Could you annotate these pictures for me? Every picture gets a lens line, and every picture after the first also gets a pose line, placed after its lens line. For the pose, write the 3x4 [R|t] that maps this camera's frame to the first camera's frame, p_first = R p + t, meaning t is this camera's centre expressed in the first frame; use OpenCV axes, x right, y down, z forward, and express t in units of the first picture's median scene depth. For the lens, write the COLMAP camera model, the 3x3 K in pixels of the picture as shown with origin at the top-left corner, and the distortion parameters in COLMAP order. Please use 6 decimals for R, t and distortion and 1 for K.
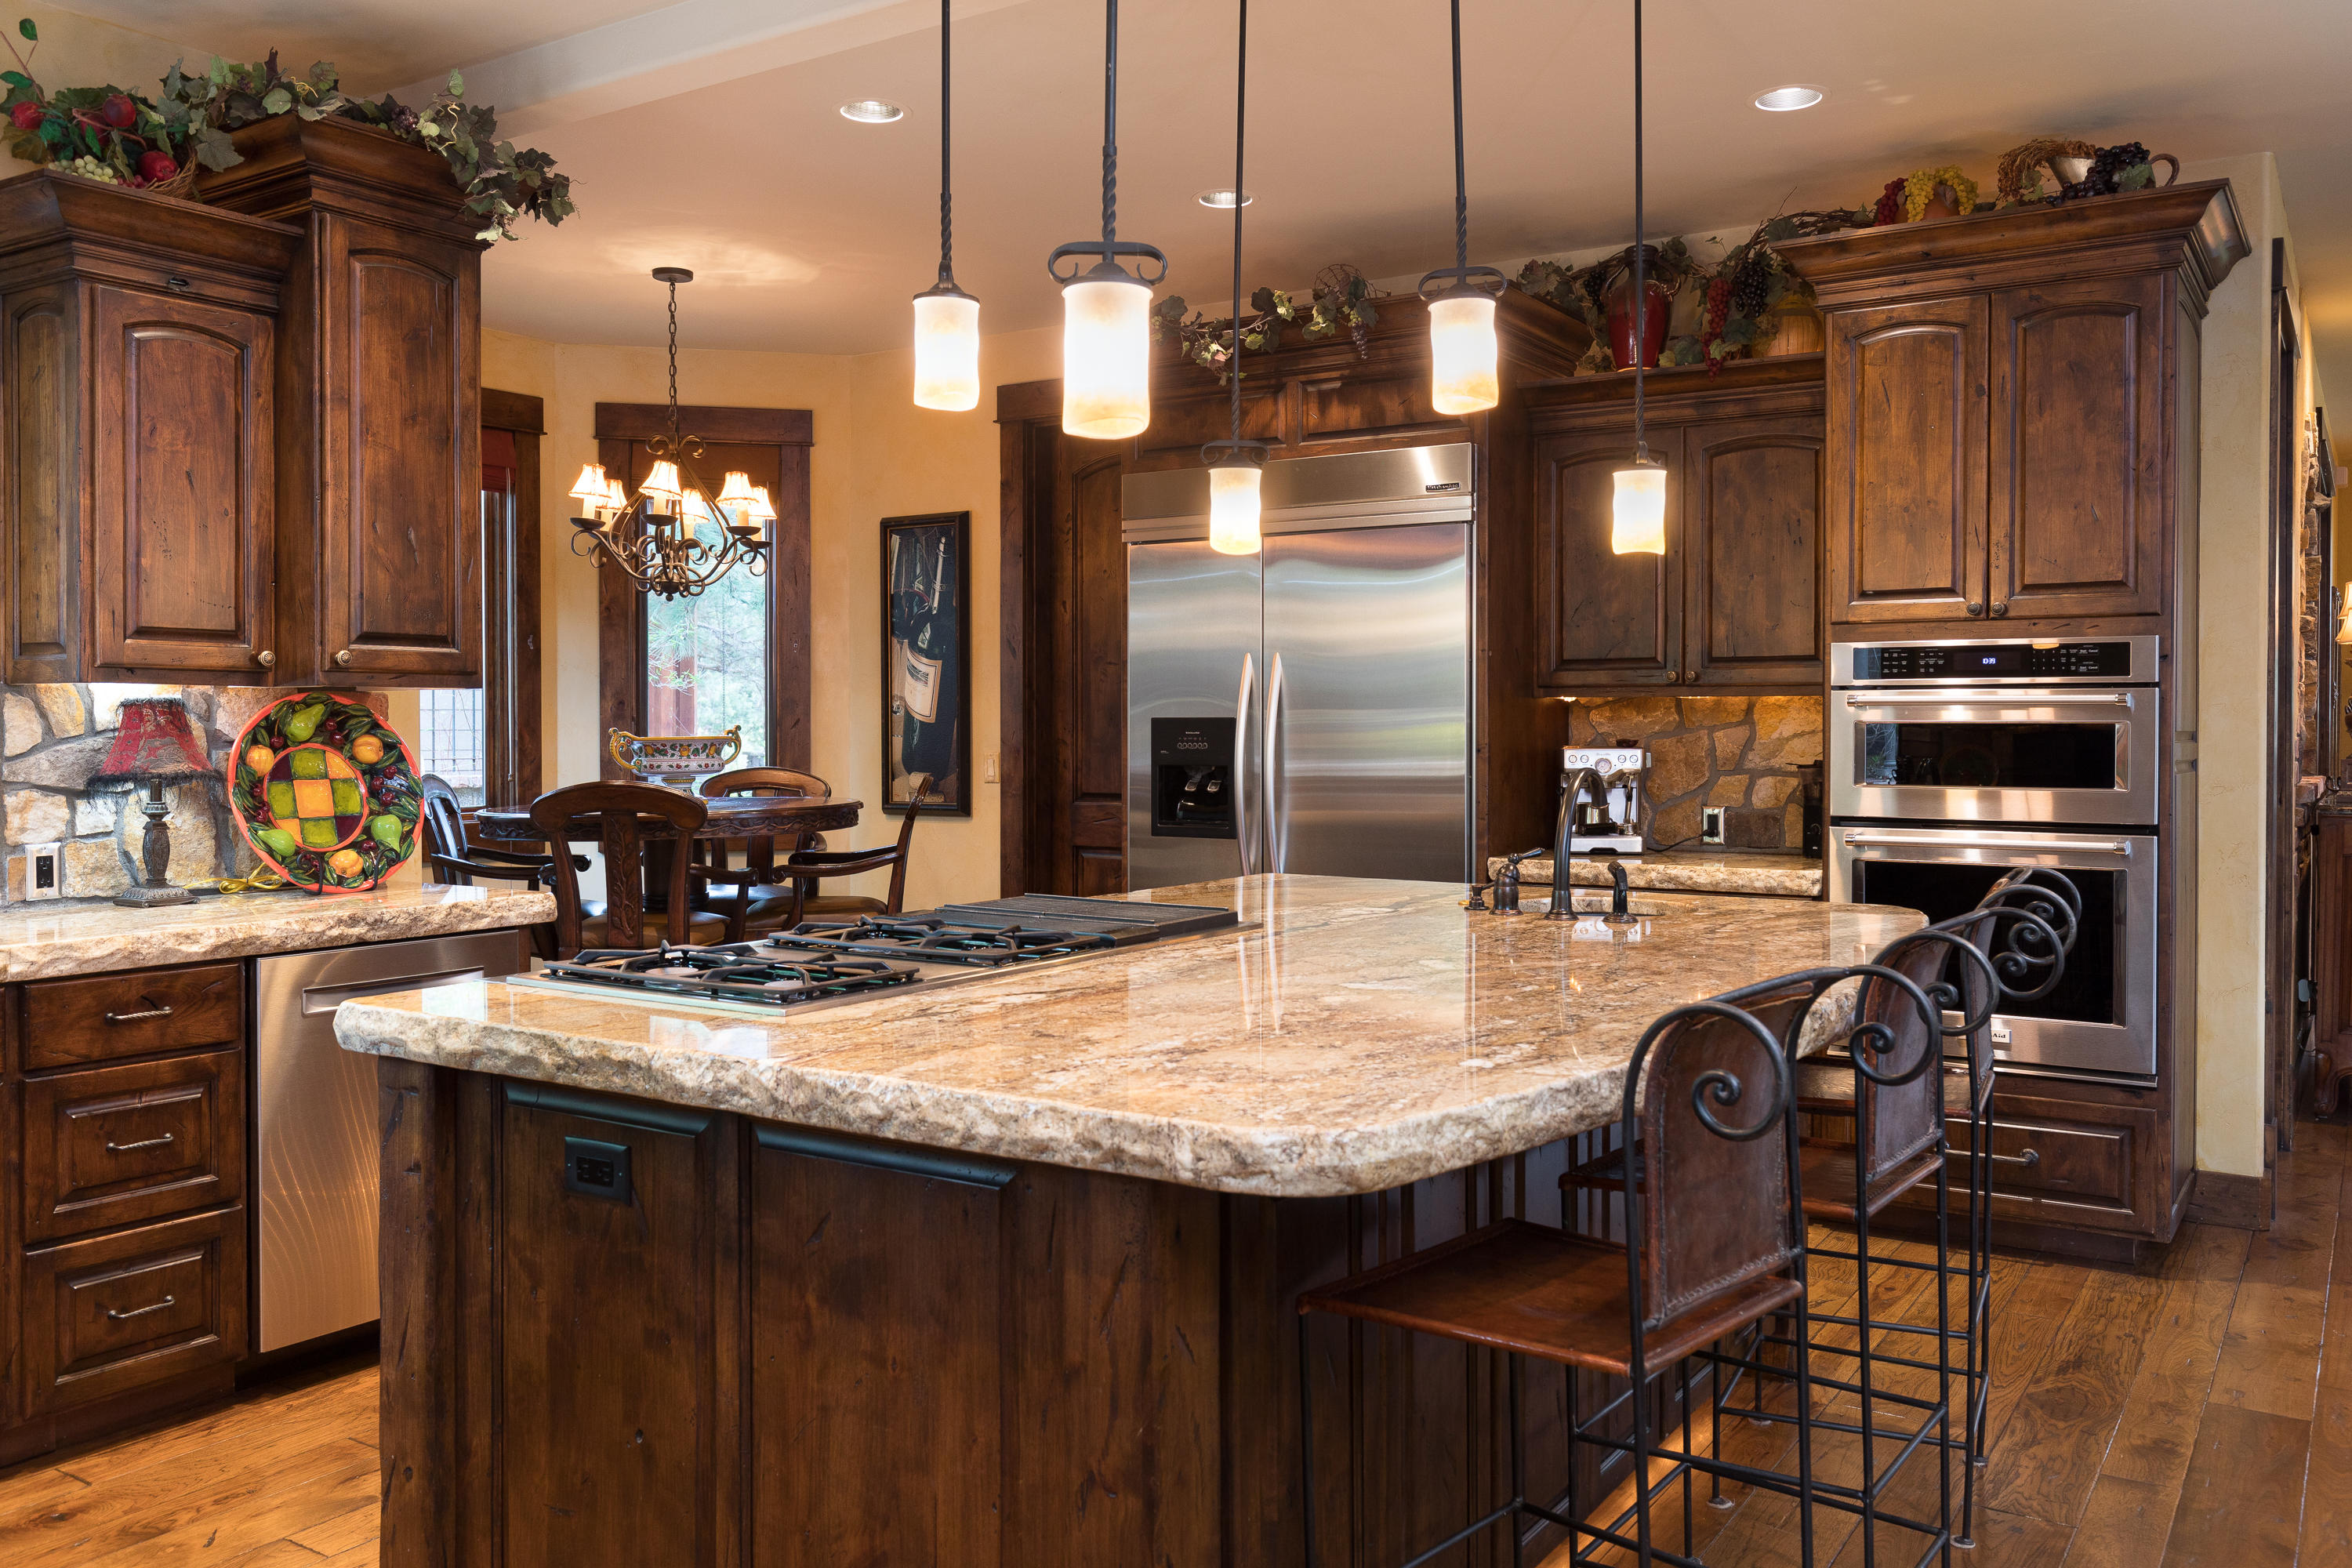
lens RADIAL K [[1848.1, 0, 1230.6], [0, 1848.1, 721.8], [0, 0, 1]] dist [0.002962, 0.000732]
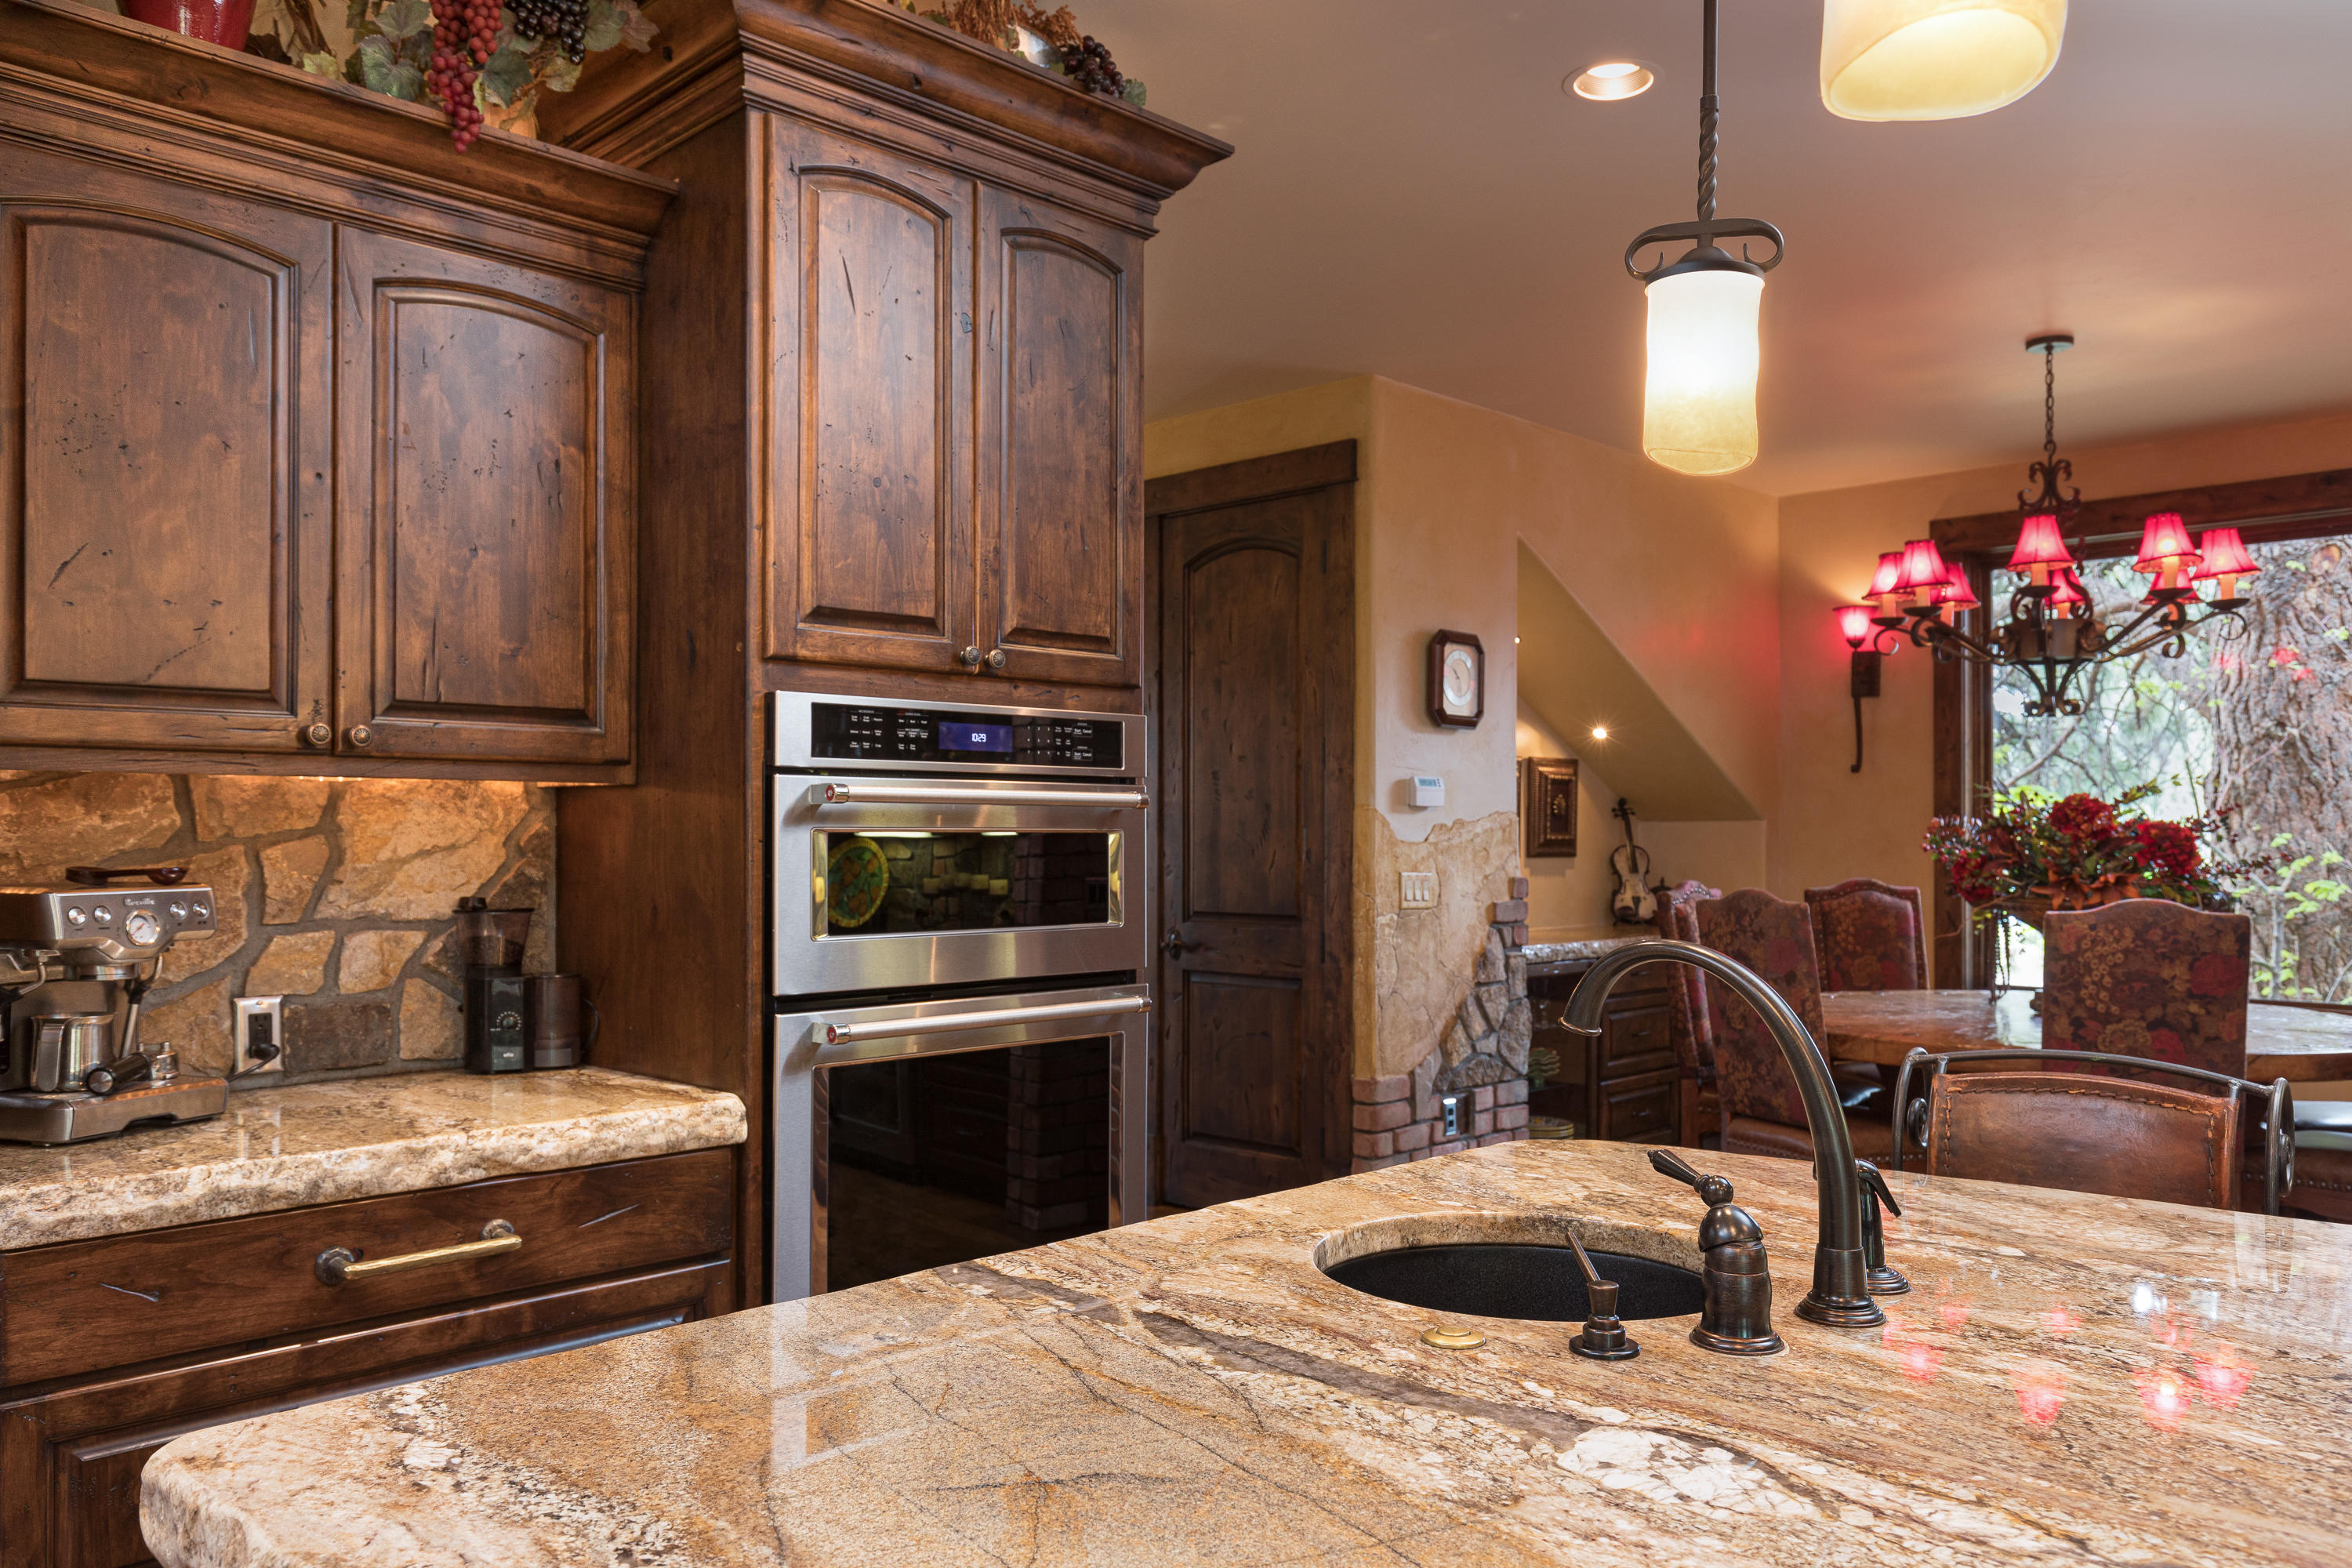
lens RADIAL K [[1734.2, 0, 1187.8], [0, 1734.2, 819.0], [0, 0, 1]] dist [0.002424, 0.000921]
pose [[0.216787, 0.007260, 0.976192, -0.147802], [-0.001656, 0.999974, -0.007069, 0.000336], [-0.976217, -0.000084, 0.216793, 0.666129]]
